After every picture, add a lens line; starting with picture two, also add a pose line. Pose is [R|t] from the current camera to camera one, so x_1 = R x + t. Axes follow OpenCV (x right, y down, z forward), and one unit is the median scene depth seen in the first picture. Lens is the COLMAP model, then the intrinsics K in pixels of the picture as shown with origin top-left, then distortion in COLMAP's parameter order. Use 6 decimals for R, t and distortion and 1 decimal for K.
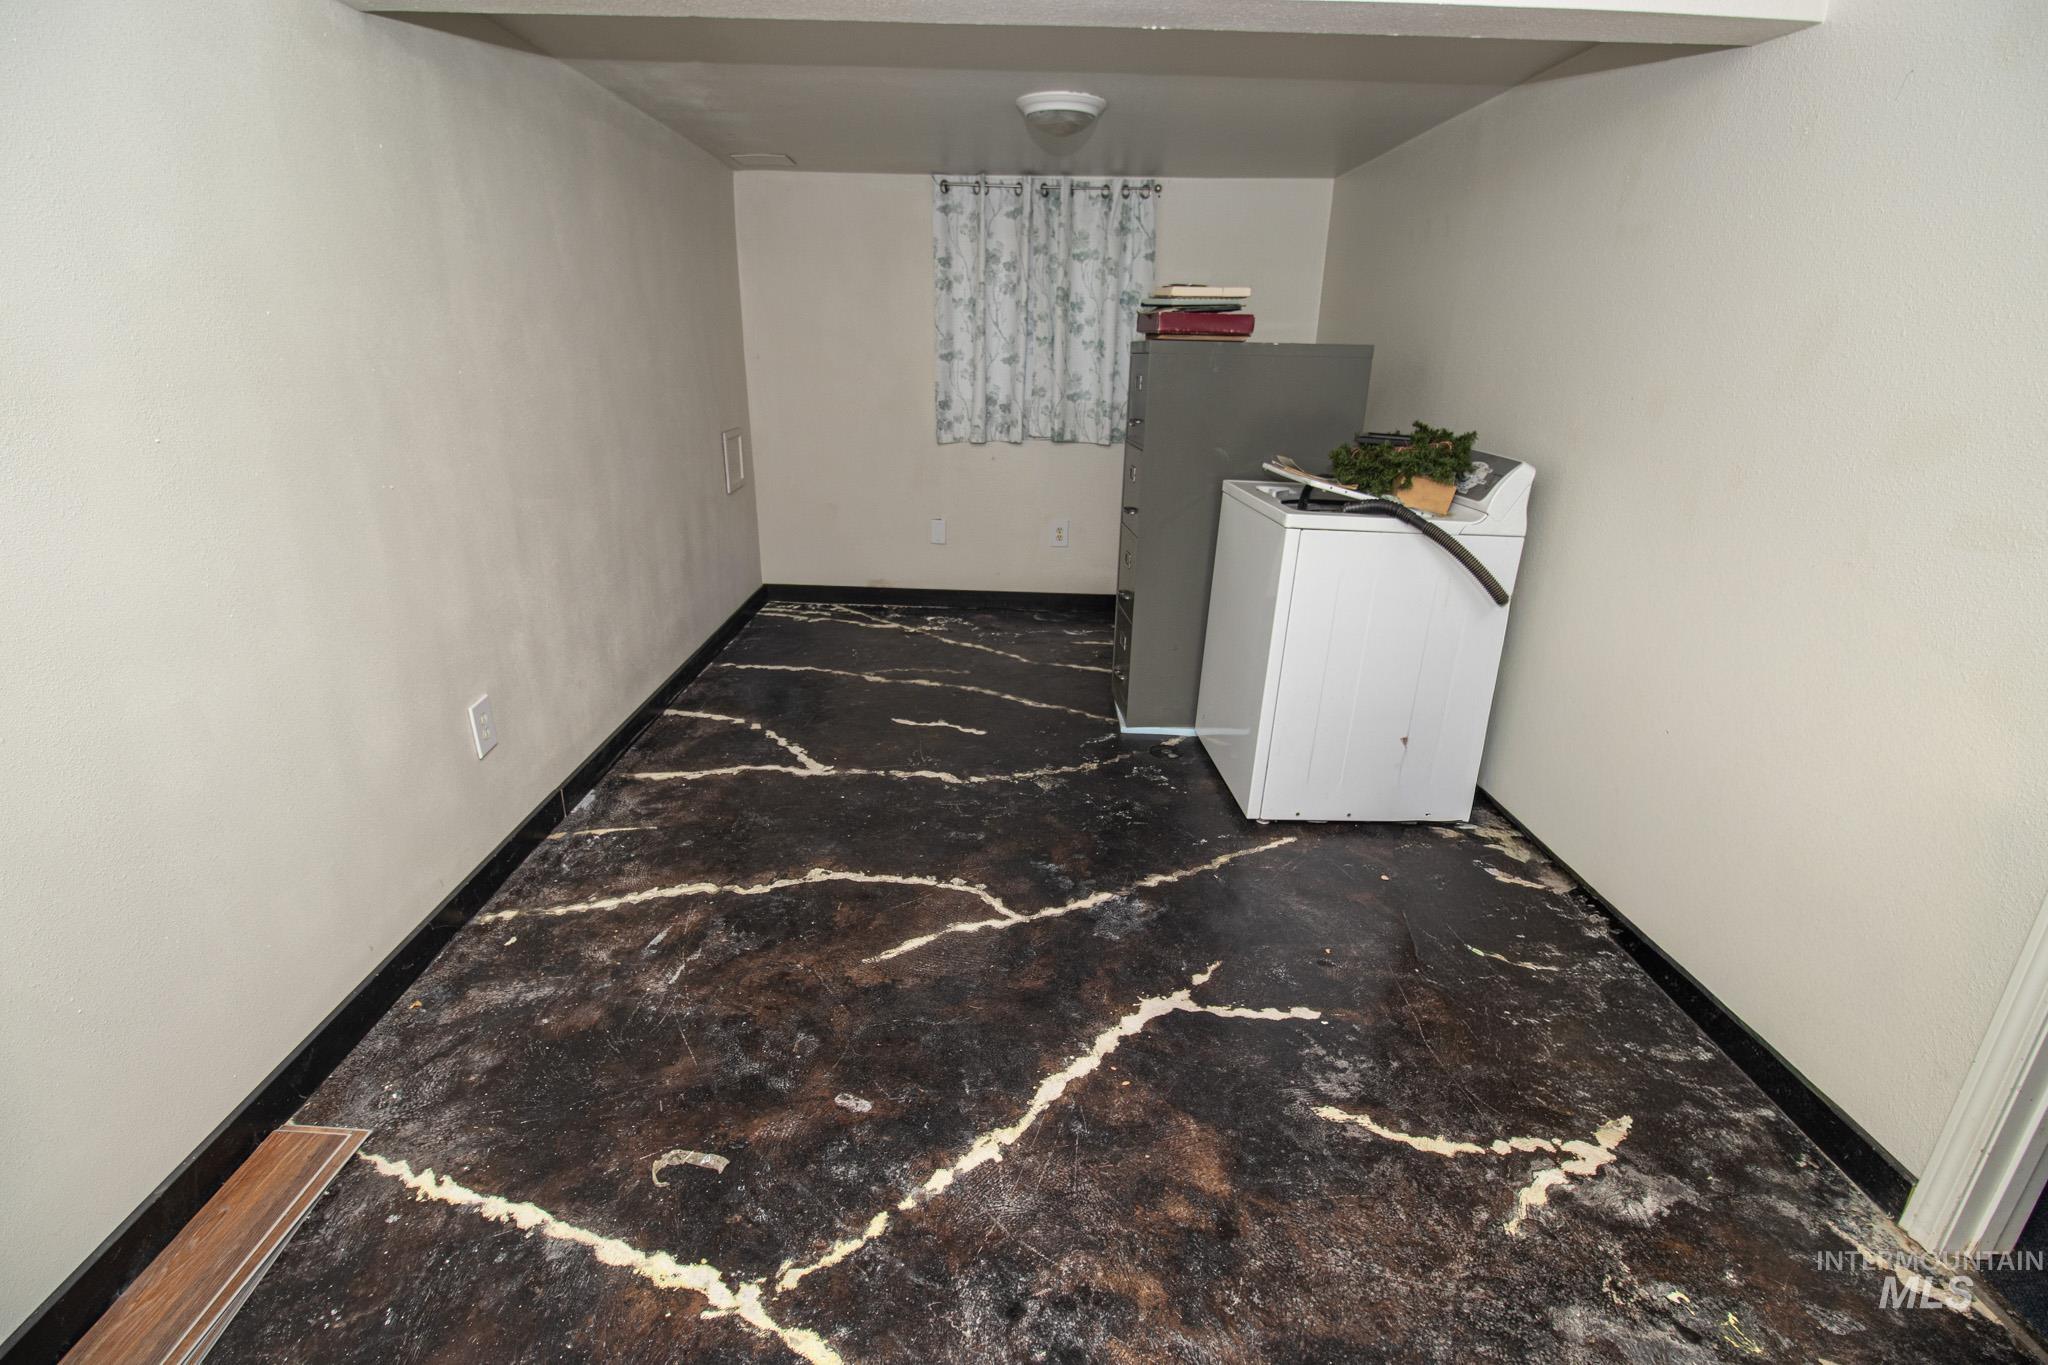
lens RADIAL K [[947.2, 0, 1024.2], [0, 947.2, 684.0], [0, 0, 1]] dist [-0.011770, -0.006632]
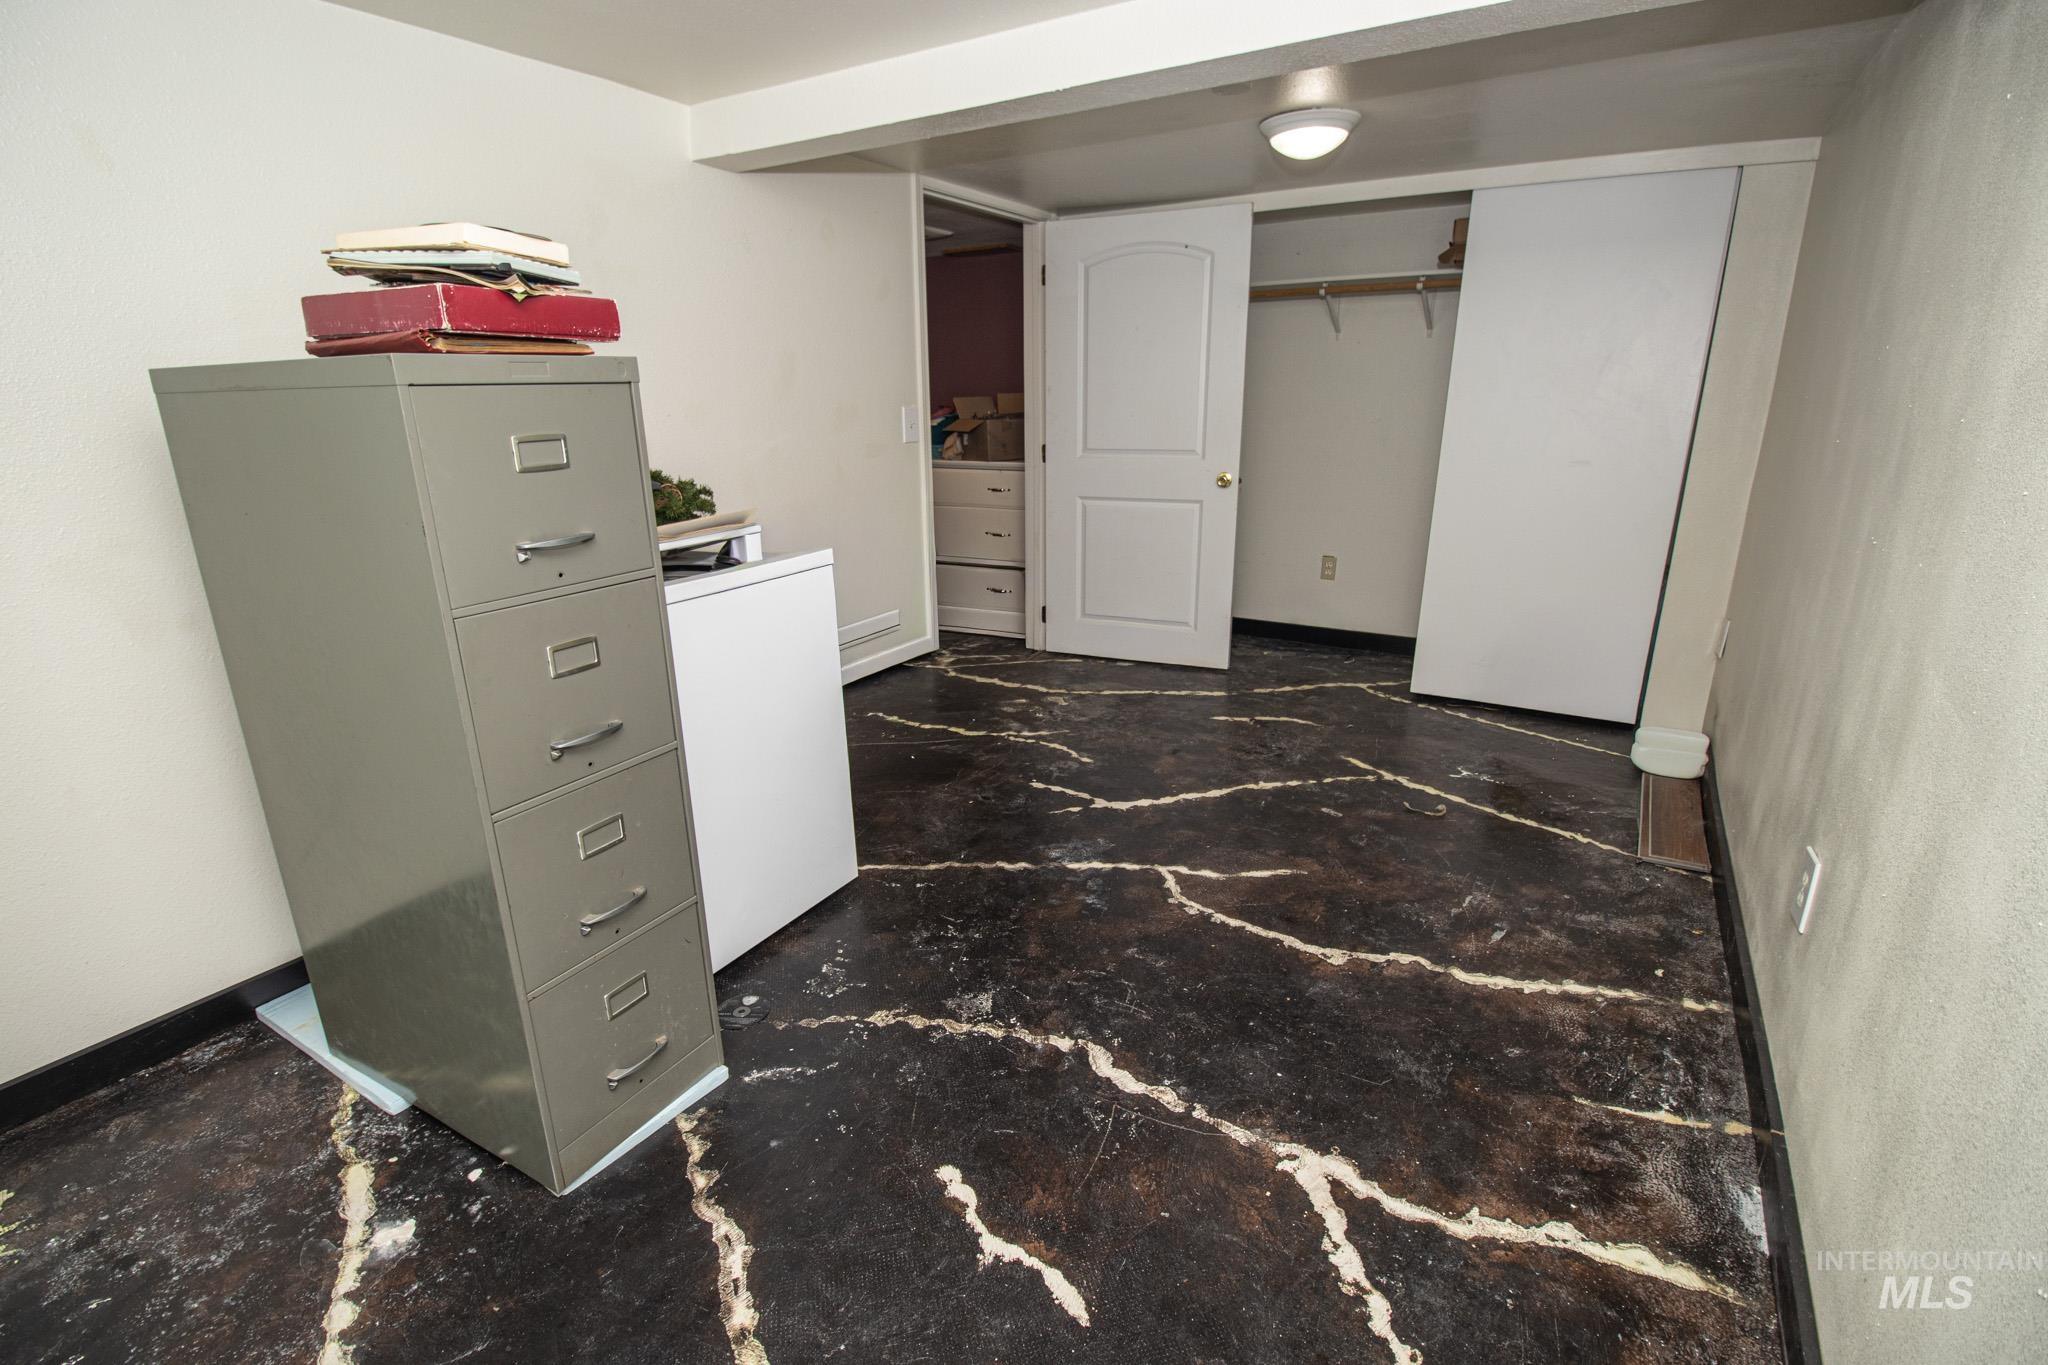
lens RADIAL K [[947.2, 0, 1019.4], [0, 947.2, 682.8], [0, 0, 1]] dist [-0.011770, -0.006632]
pose [[-0.839949, -0.168573, 0.515819, -0.395309], [0.178370, 0.811951, 0.555806, -0.574275], [-0.512513, 0.558855, -0.651929, 1.635460]]
